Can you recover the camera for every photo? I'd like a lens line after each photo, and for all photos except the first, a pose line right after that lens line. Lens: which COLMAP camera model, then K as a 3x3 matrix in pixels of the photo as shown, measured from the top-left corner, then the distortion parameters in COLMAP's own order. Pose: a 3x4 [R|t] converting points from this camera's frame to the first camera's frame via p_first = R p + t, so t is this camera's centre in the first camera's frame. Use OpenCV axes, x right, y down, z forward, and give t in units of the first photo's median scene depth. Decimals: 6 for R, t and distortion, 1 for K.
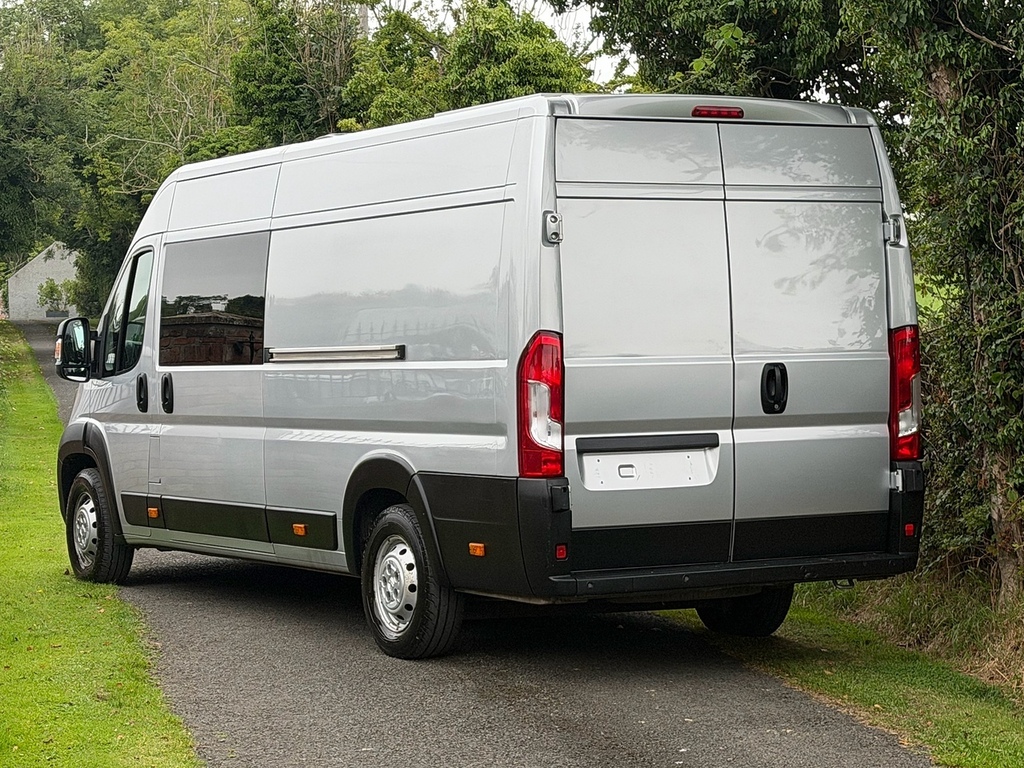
lens RADIAL K [[2812.3, 0, 512.0], [0, 2812.3, 384.0], [0, 0, 1]] dist [0.123002, 0.031134]
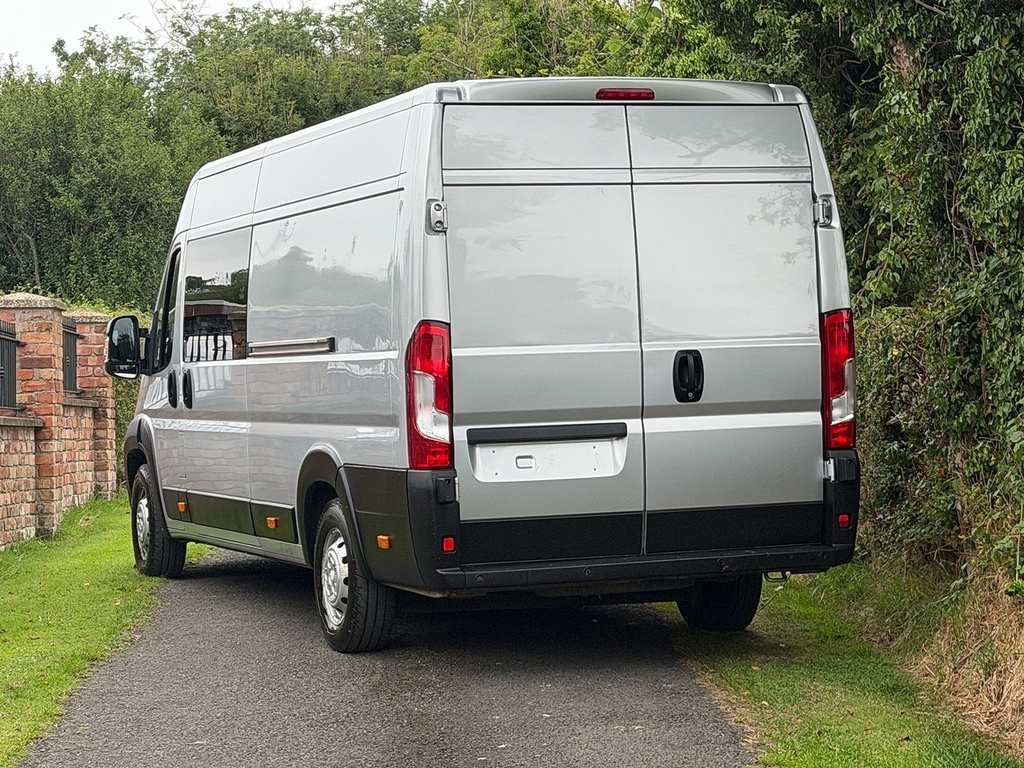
lens RADIAL K [[2812.3, 0, 512.0], [0, 2812.3, 384.0], [0, 0, 1]] dist [0.123002, 0.031134]
pose [[0.983642, -0.011852, -0.179747, 0.203306], [0.011979, 0.999928, -0.000379, 0.003829], [0.179738, -0.001780, 0.983713, 0.031213]]
